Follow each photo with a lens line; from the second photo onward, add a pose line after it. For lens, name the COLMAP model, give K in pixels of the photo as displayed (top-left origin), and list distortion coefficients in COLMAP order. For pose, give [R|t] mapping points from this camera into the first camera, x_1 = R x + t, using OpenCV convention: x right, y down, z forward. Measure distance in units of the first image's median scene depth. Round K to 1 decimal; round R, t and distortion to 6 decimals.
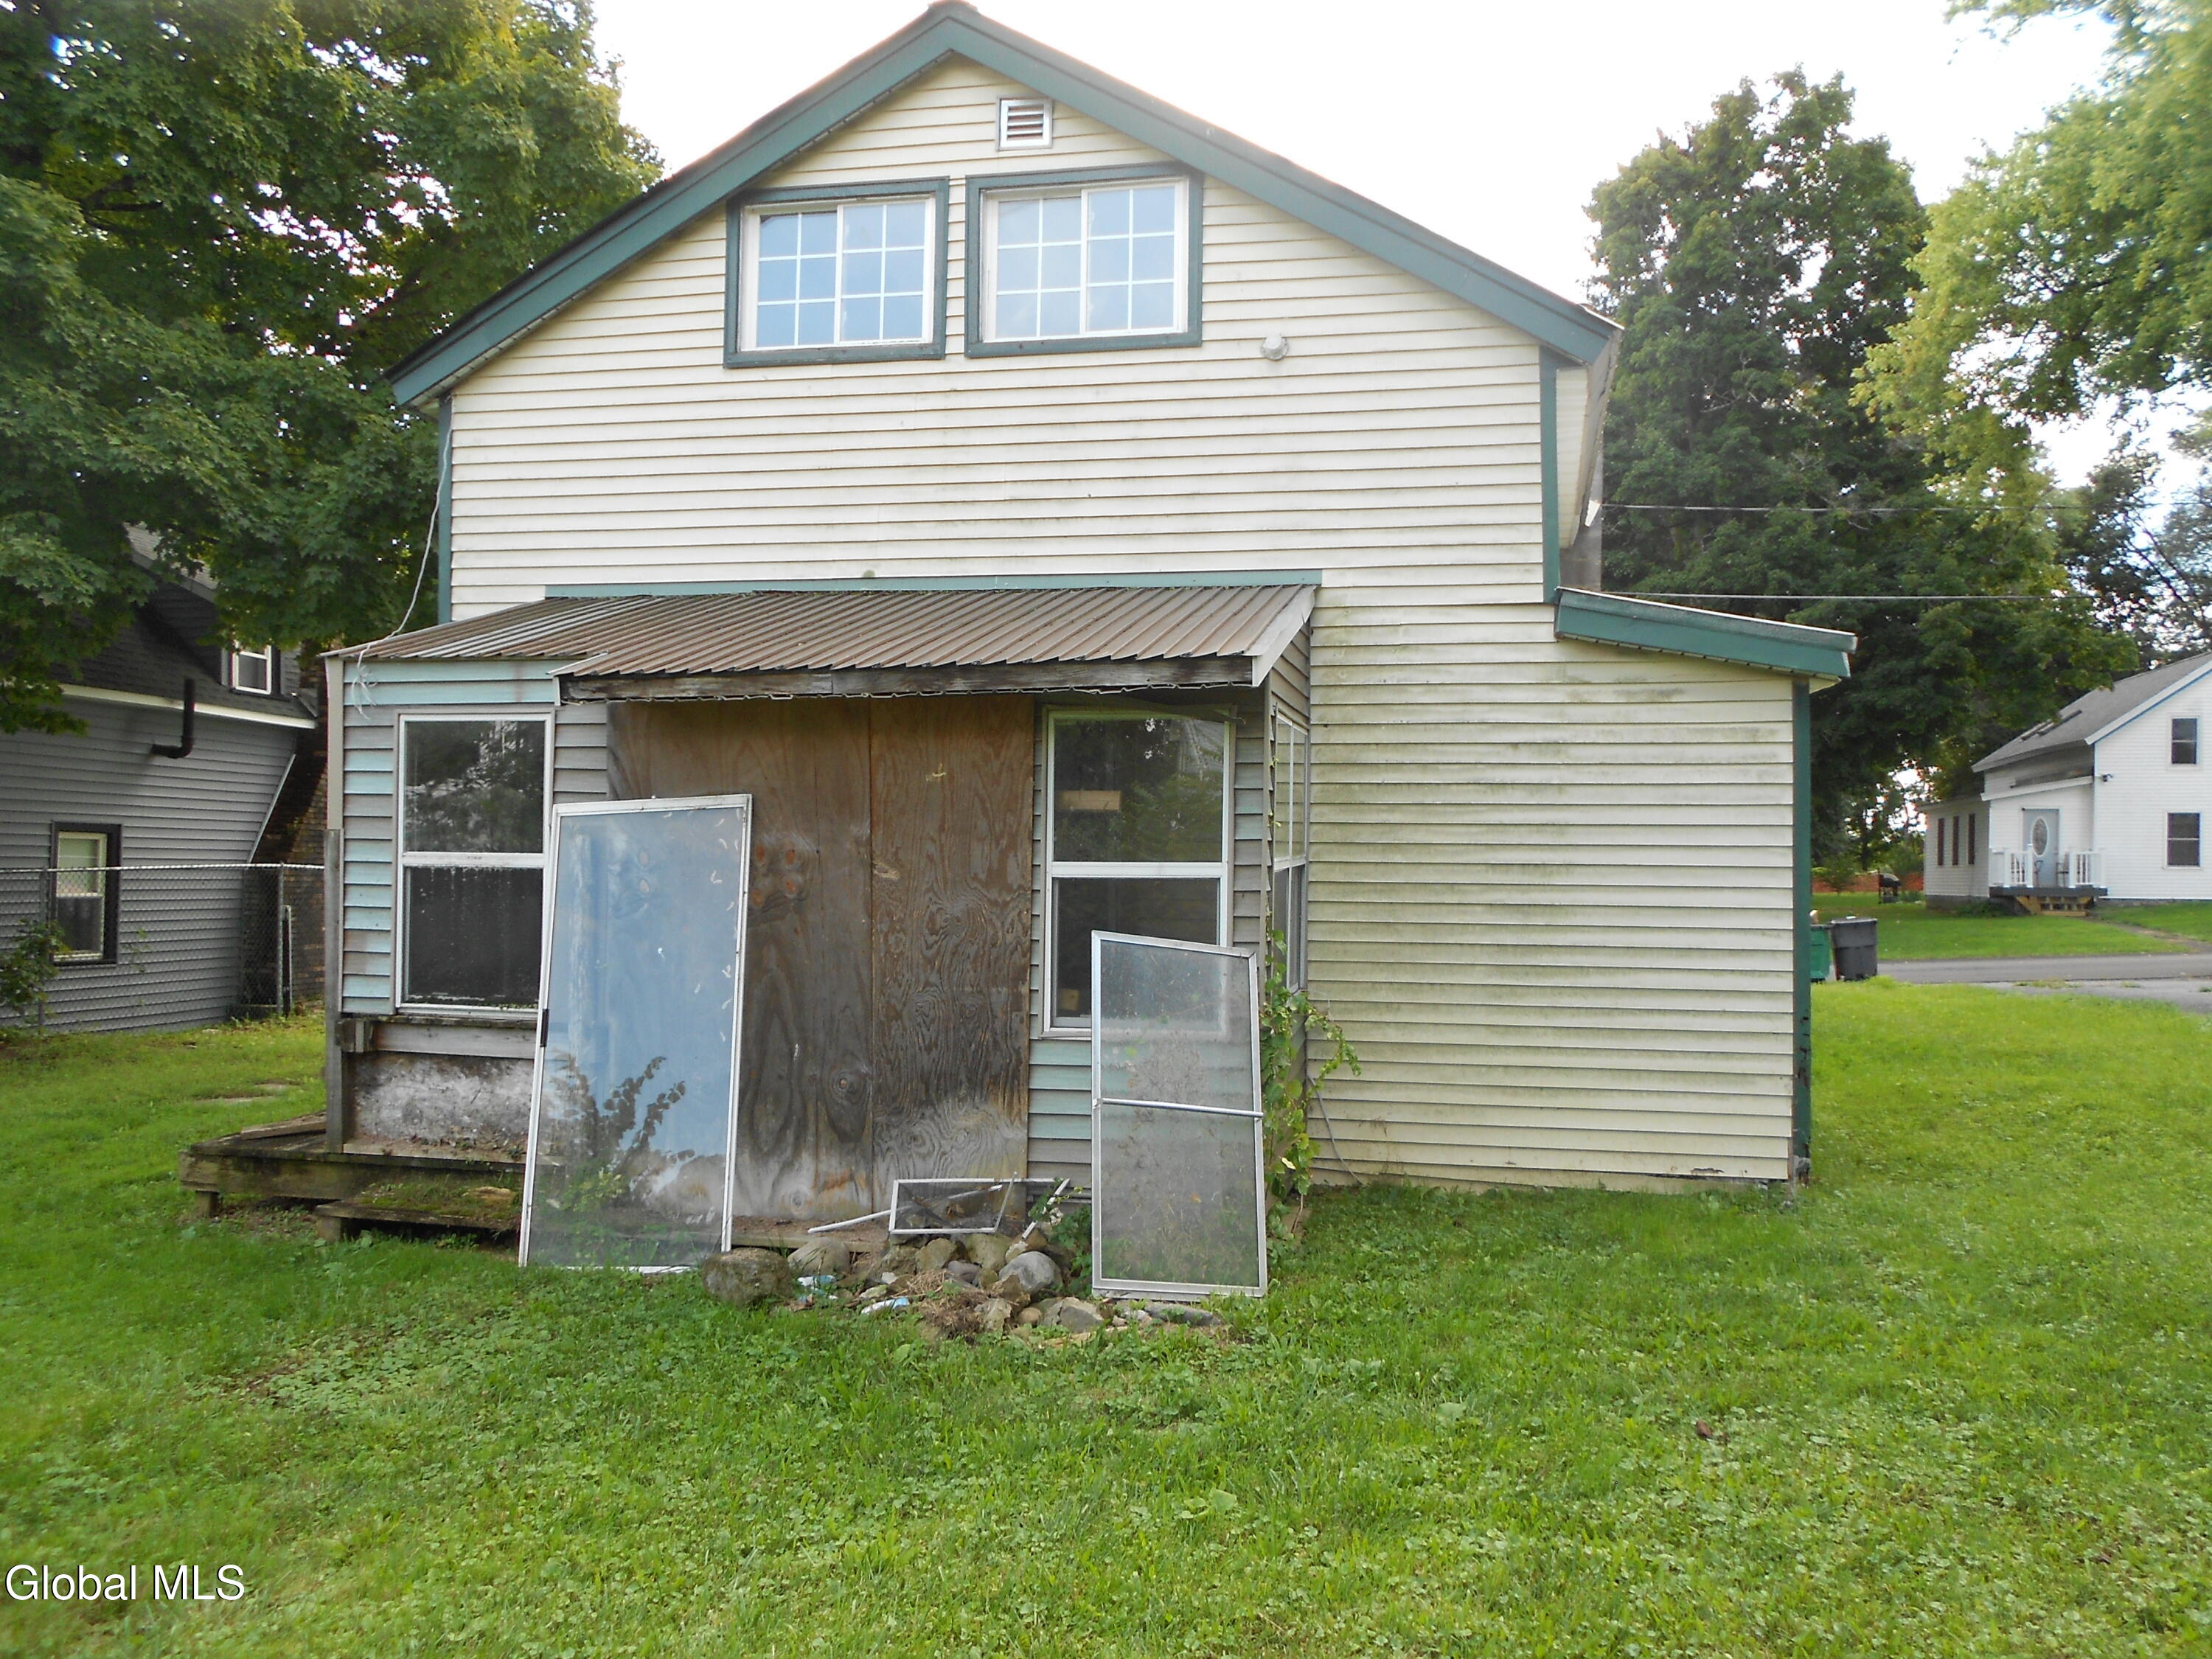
lens RADIAL K [[1647.6, 0, 1100.6], [0, 1647.6, 835.0], [0, 0, 1]] dist [-0.006009, -0.003481]
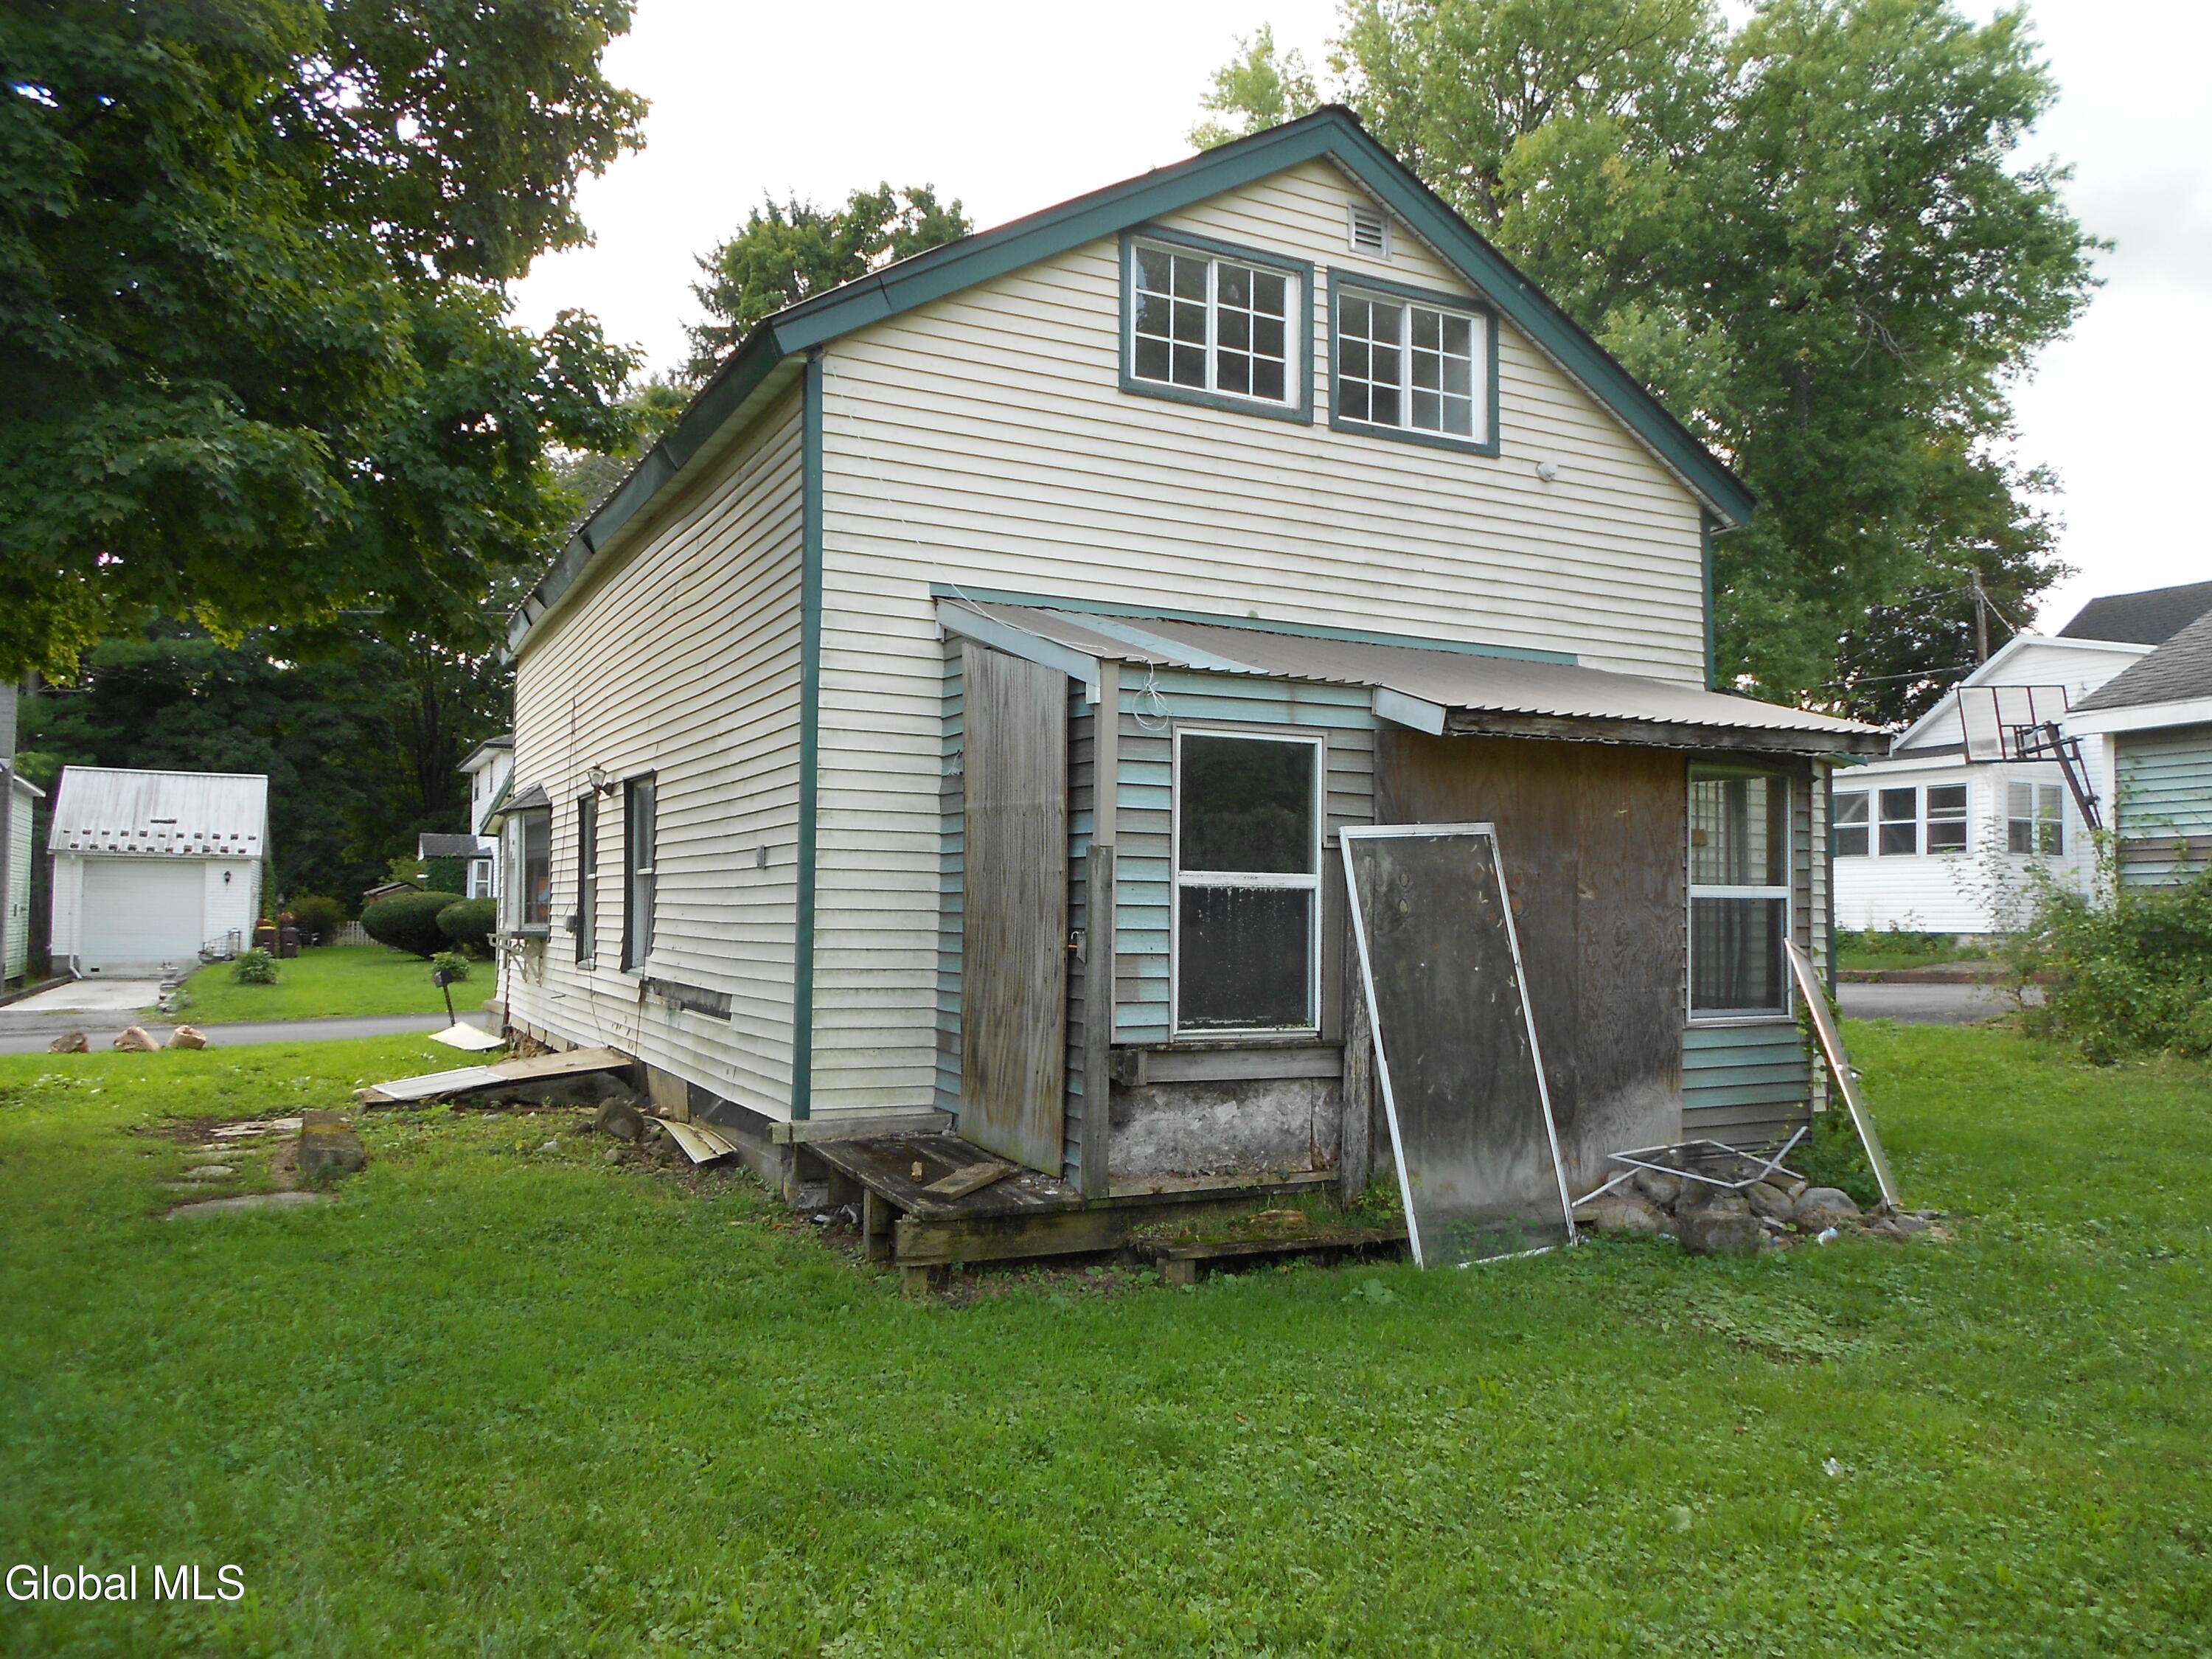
lens RADIAL K [[1647.6, 0, 1101.3], [0, 1647.6, 831.8], [0, 0, 1]] dist [-0.006009, -0.003481]
pose [[0.779133, 0.025801, 0.626328, -1.056239], [-0.012691, 0.999597, -0.025390, 0.012254], [-0.626730, 0.011833, 0.779146, 0.283147]]
